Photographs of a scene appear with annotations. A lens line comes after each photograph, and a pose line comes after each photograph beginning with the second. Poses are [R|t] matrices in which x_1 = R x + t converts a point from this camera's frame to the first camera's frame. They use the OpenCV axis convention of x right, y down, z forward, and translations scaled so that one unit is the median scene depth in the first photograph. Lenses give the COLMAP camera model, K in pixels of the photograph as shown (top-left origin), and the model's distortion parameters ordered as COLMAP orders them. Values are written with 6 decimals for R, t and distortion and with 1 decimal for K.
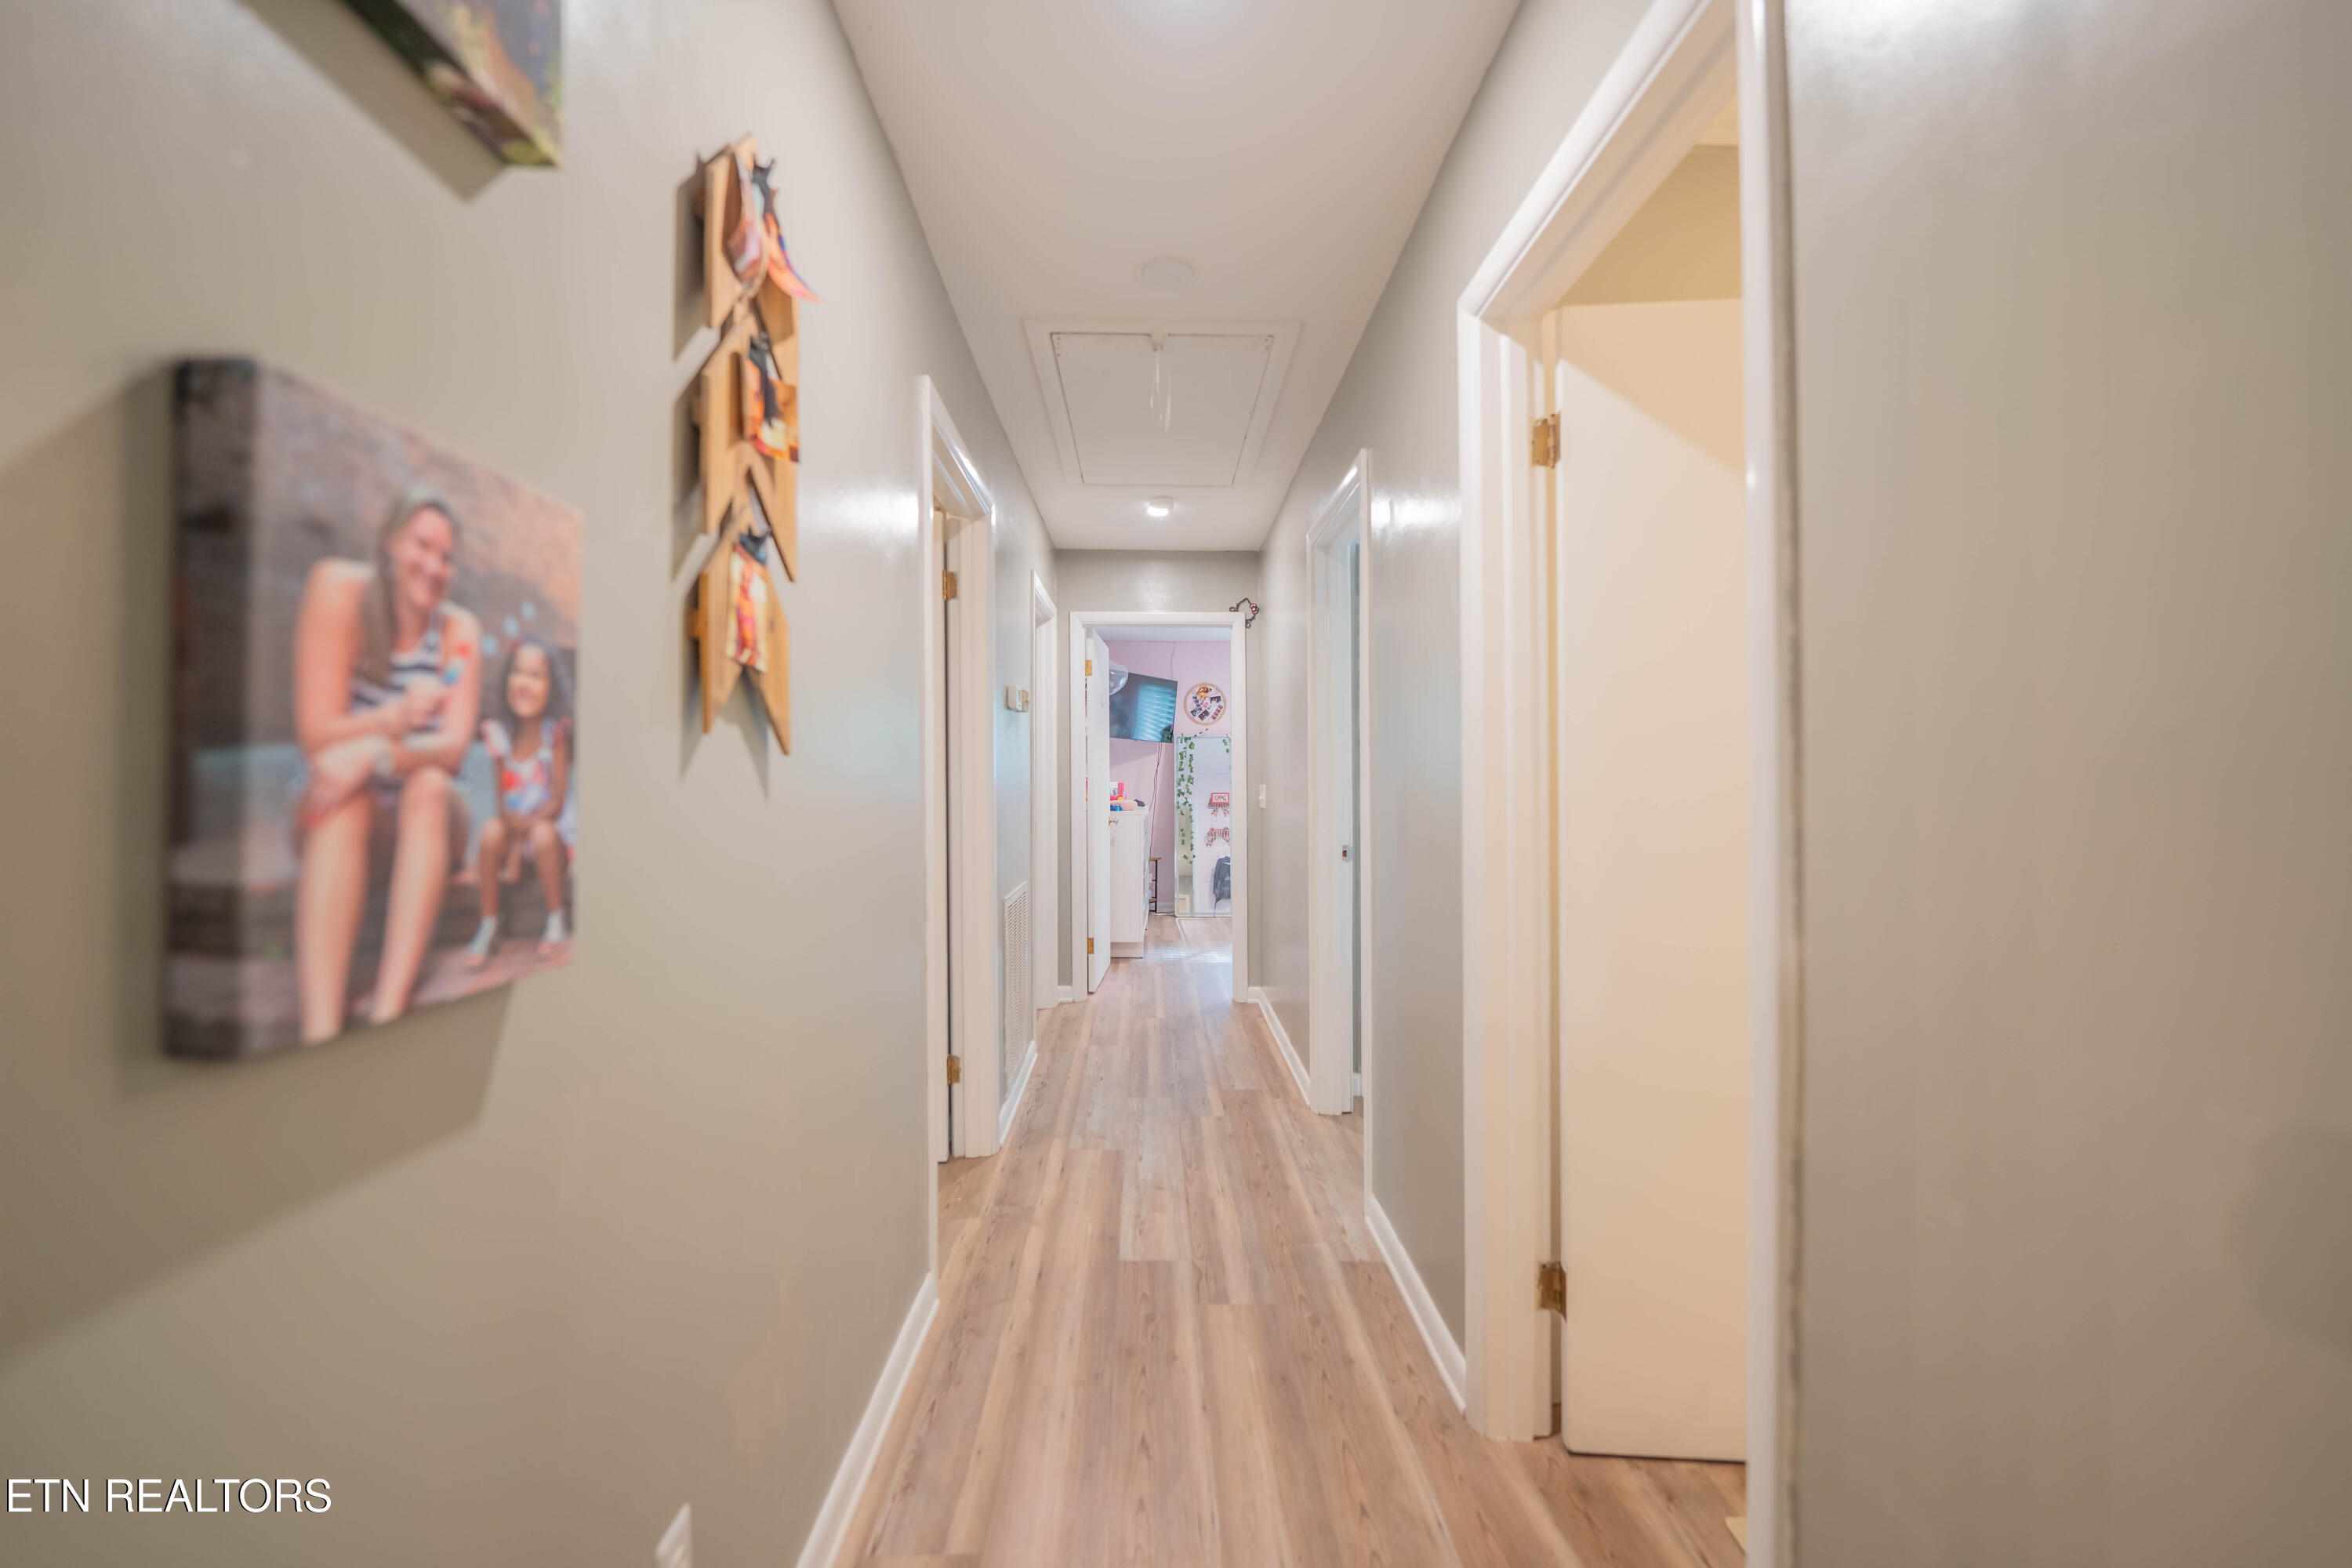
lens RADIAL K [[973.9, 0, 1176.0], [0, 973.9, 784.0], [0, 0, 1]] dist [-0.001302, -0.000307]
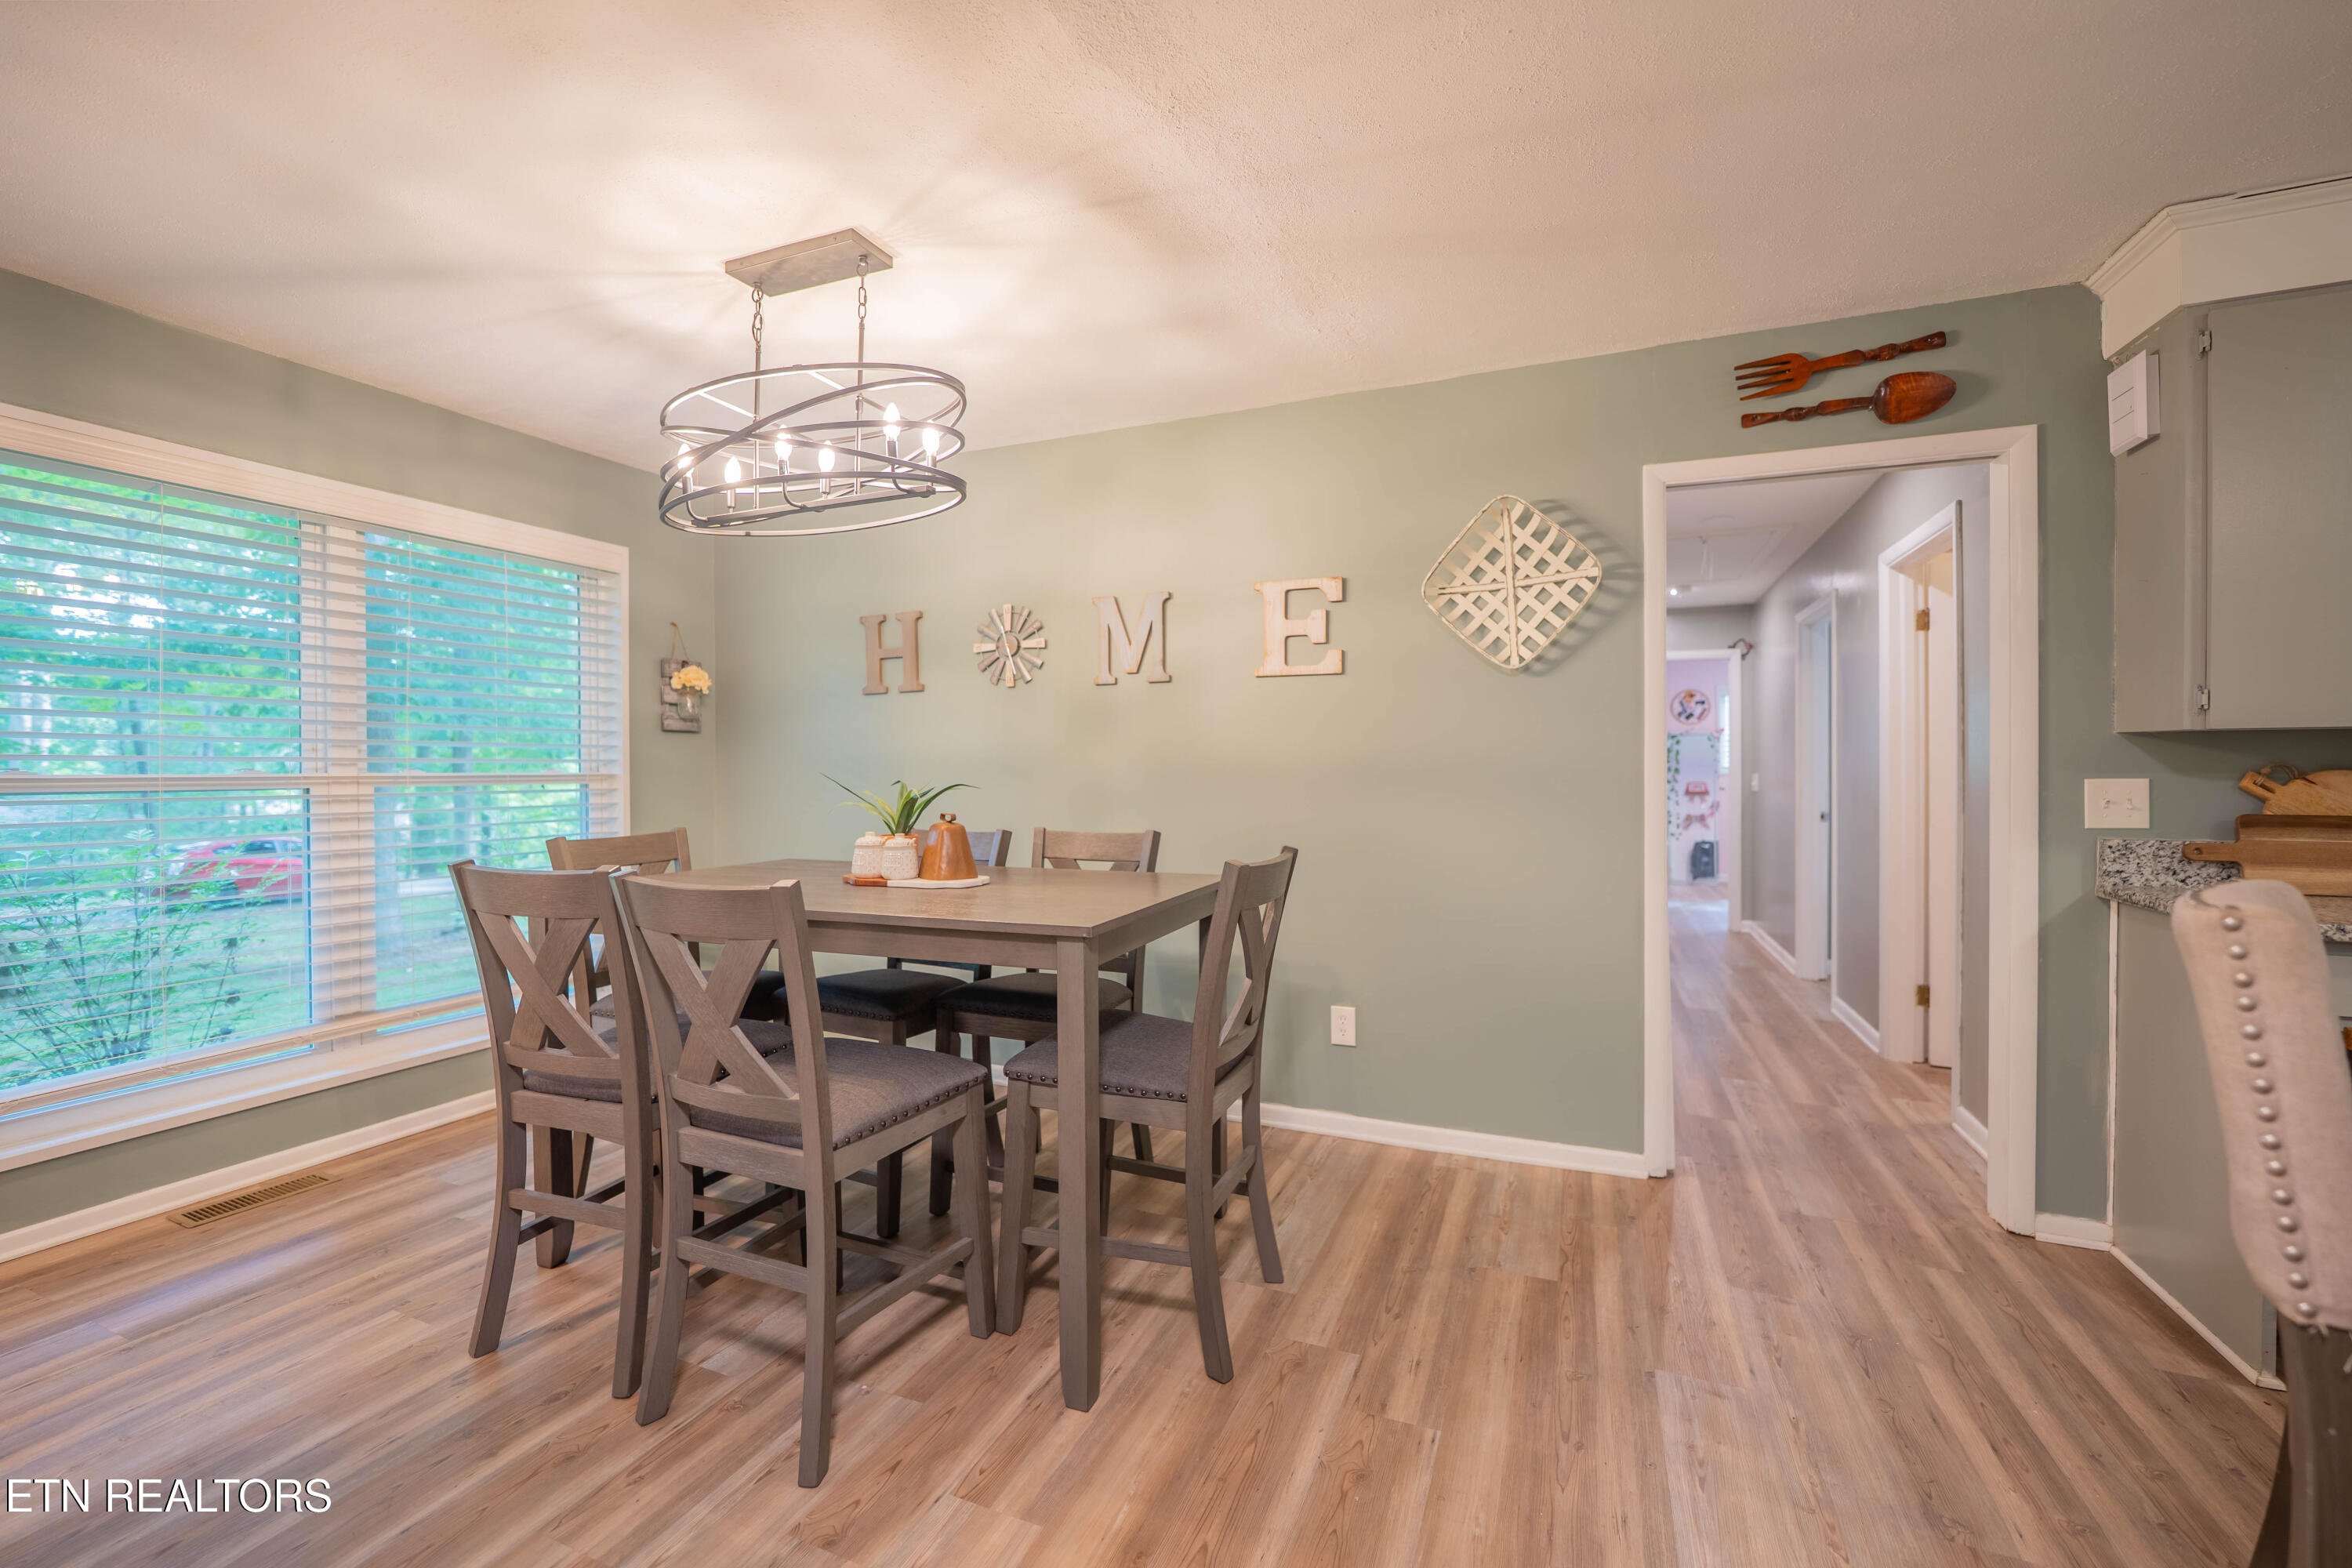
lens RADIAL K [[973.9, 0, 1176.0], [0, 973.9, 784.0], [0, 0, 1]] dist [-0.001302, -0.000307]
pose [[0.910772, 0.005926, -0.412866, -0.091508], [-0.002044, 0.999949, 0.009842, 0.002816], [0.412904, -0.008120, 0.910738, -0.611756]]
